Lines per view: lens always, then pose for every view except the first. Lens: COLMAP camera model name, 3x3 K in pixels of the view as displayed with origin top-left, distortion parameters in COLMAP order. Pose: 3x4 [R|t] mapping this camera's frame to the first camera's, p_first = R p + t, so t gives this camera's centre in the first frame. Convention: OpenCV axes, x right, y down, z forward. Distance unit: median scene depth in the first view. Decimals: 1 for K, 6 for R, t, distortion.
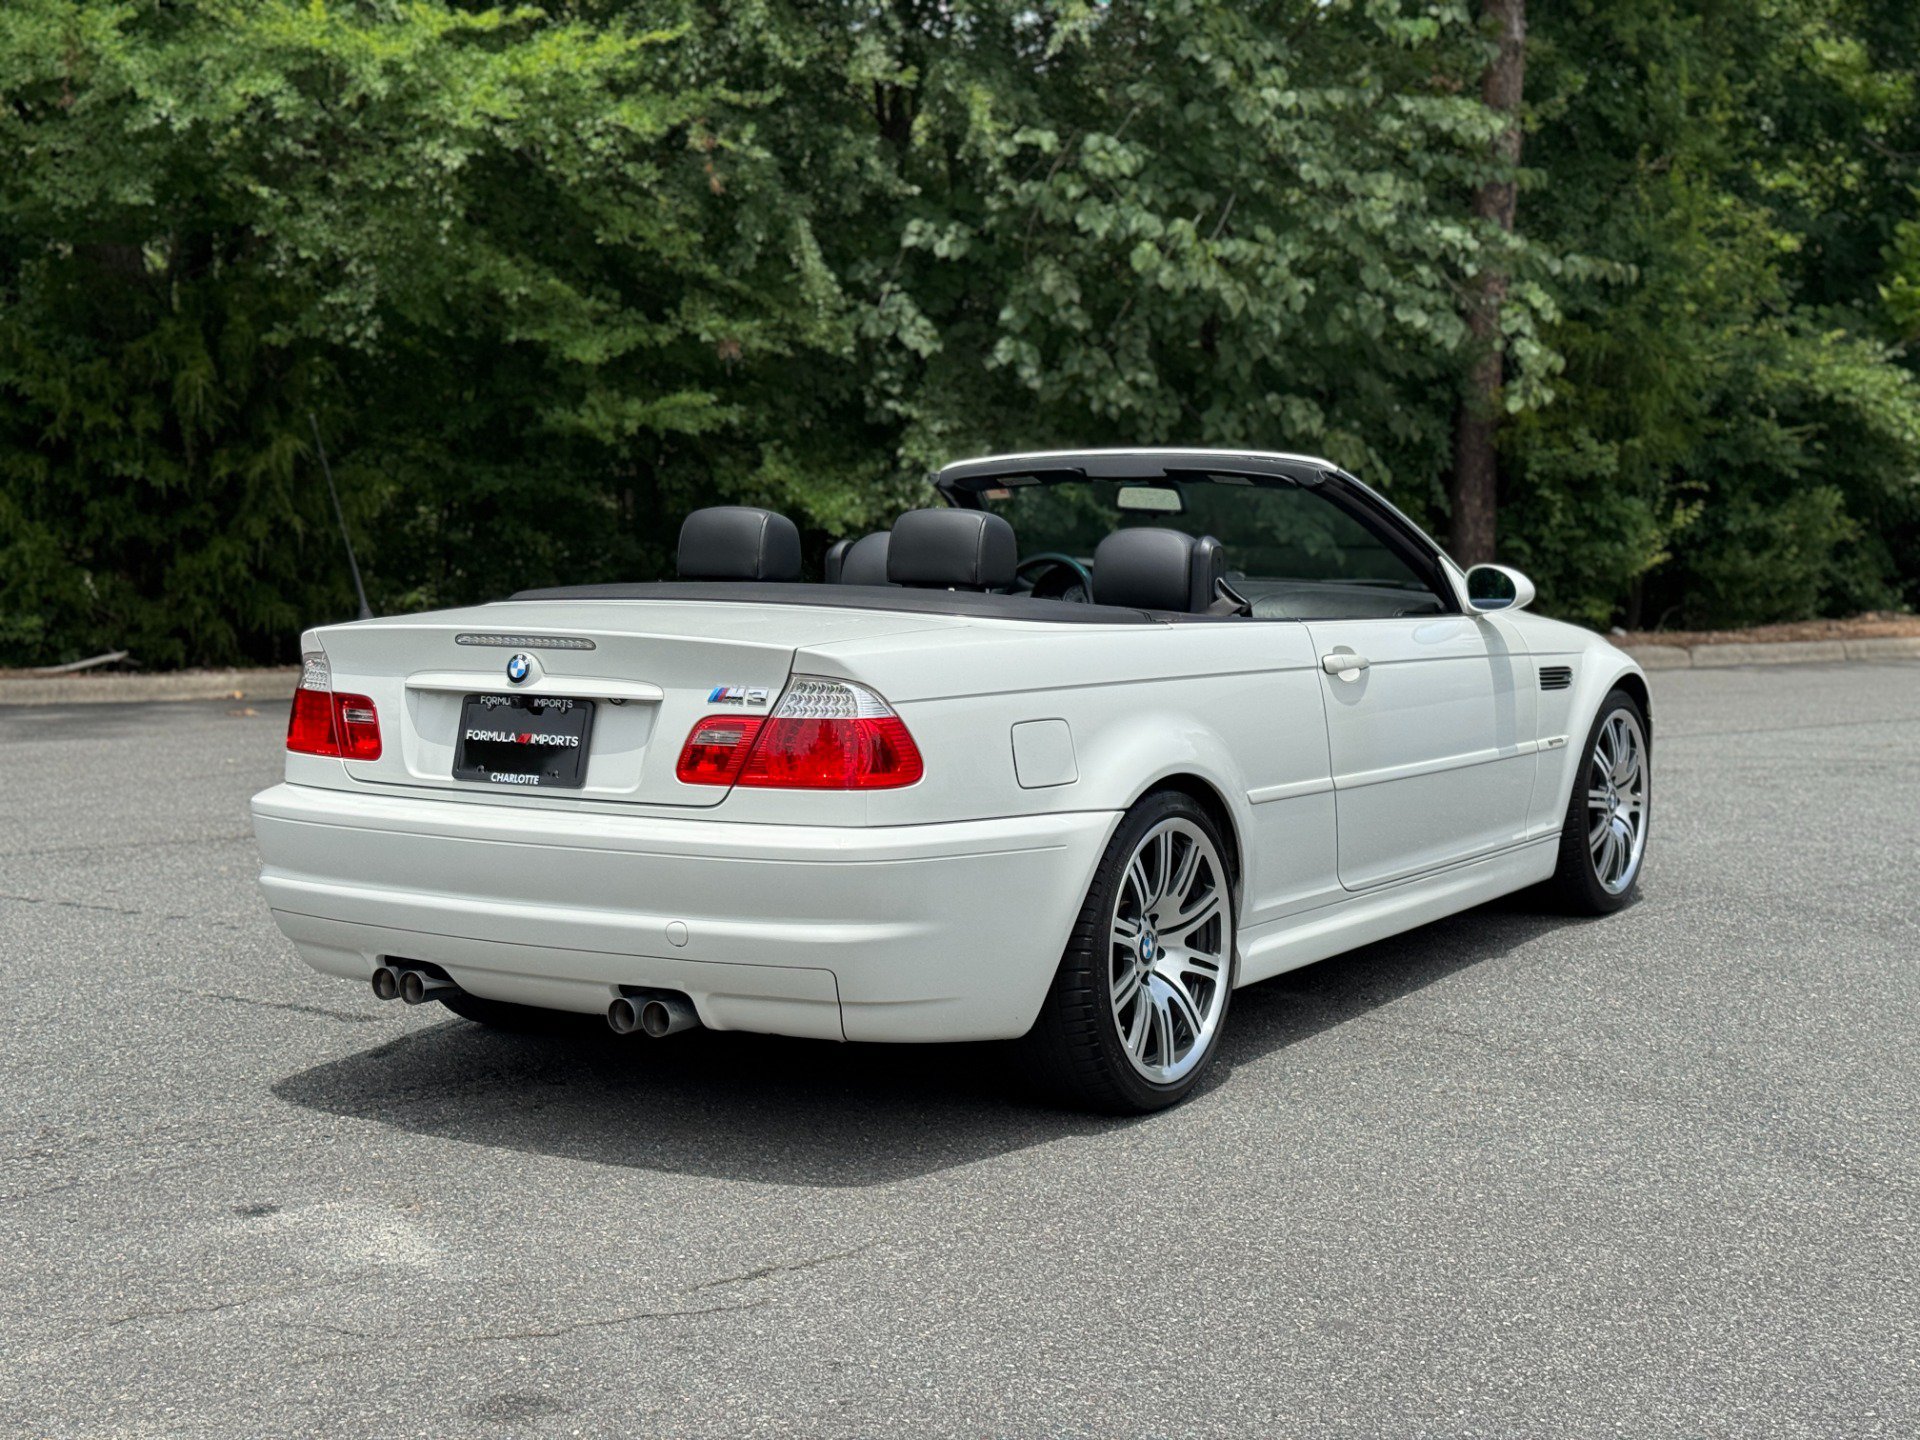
lens RADIAL K [[2702.6, 0, 938.0], [0, 2702.6, 727.1], [0, 0, 1]] dist [0.118137, 0.000000]
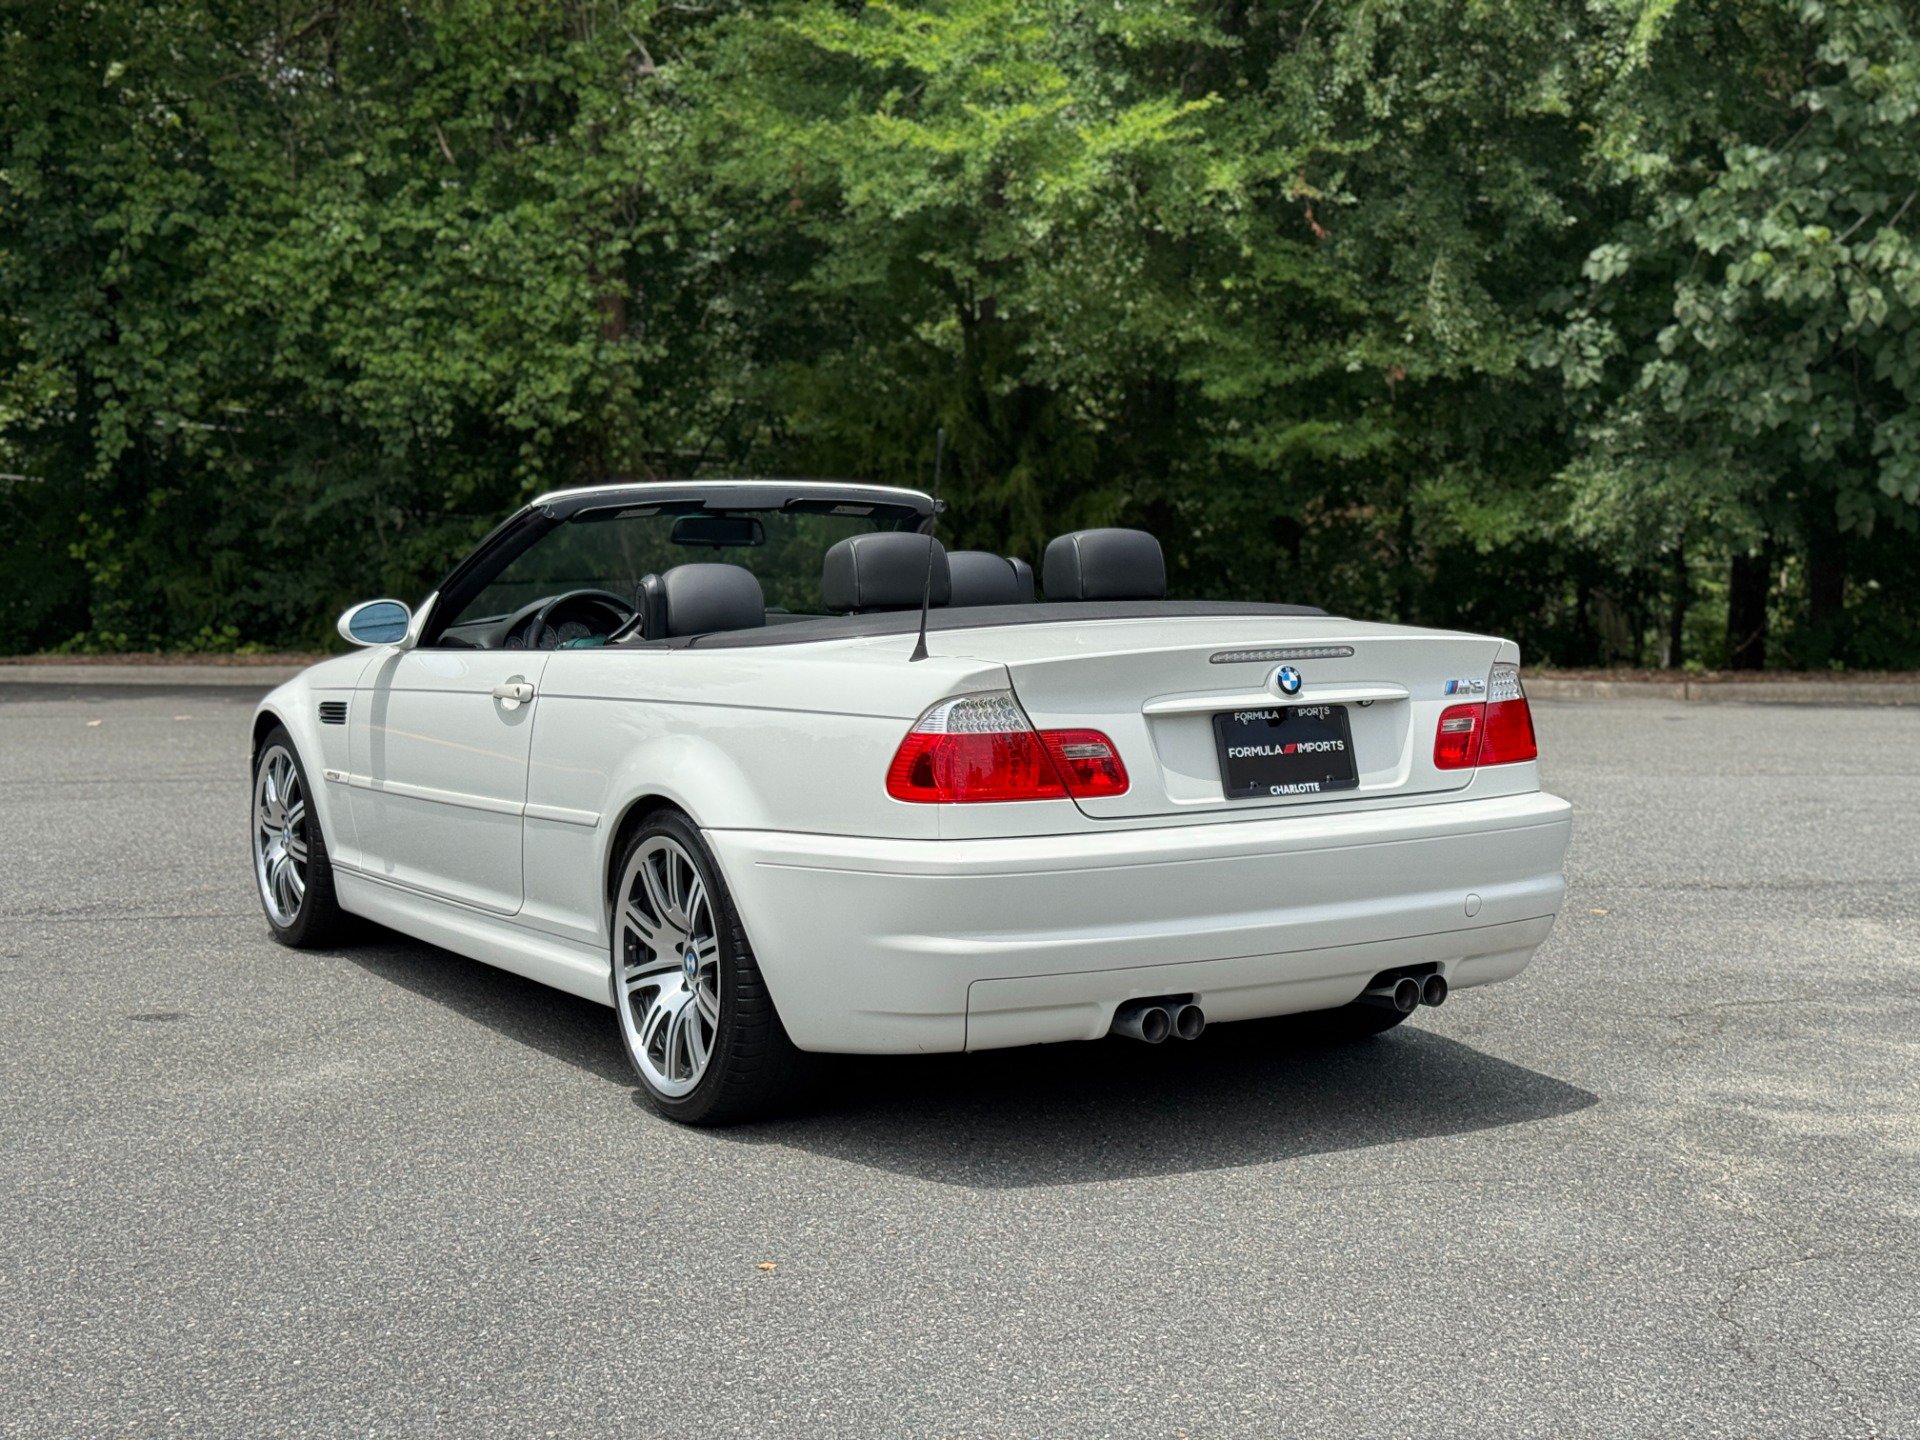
lens RADIAL K [[2702.6, 0, 957.6], [0, 2702.6, 723.9], [0, 0, 1]] dist [0.118137, 0.000000]
pose [[0.457311, -0.070462, 0.886511, -0.922535], [0.094642, 0.995051, 0.030267, -0.039775], [-0.884256, 0.070060, 0.461717, 0.530474]]
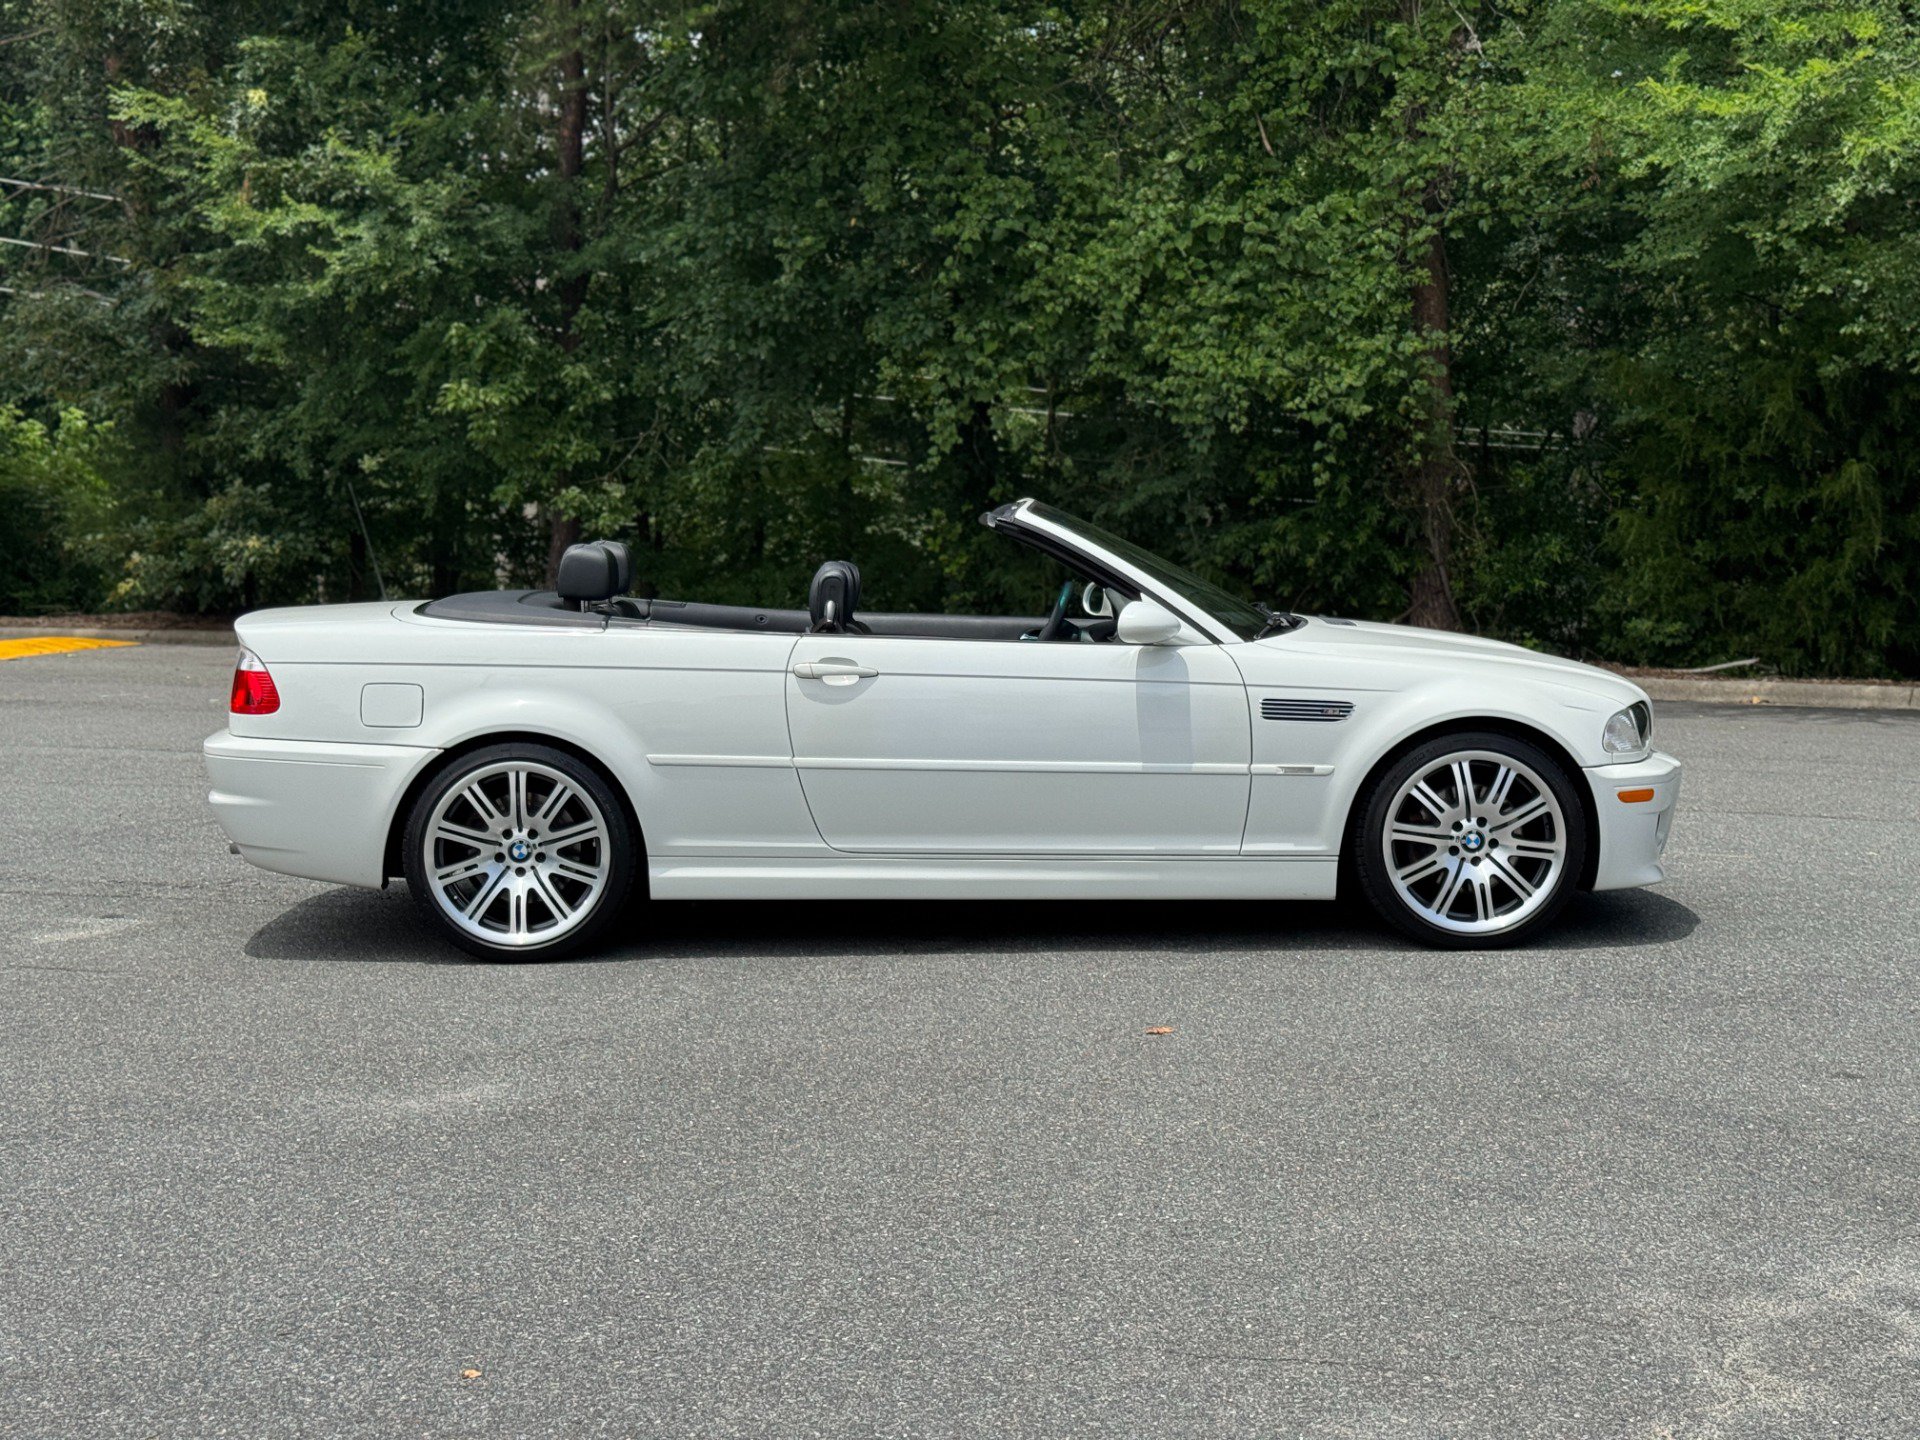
lens RADIAL K [[2702.6, 0, 961.8], [0, 2702.6, 714.3], [0, 0, 1]] dist [0.118137, 0.000000]
pose [[0.760799, -0.047935, 0.647215, -0.644184], [0.062027, 0.998074, 0.001008, -0.032170], [-0.646016, 0.039378, 0.762307, 0.329463]]
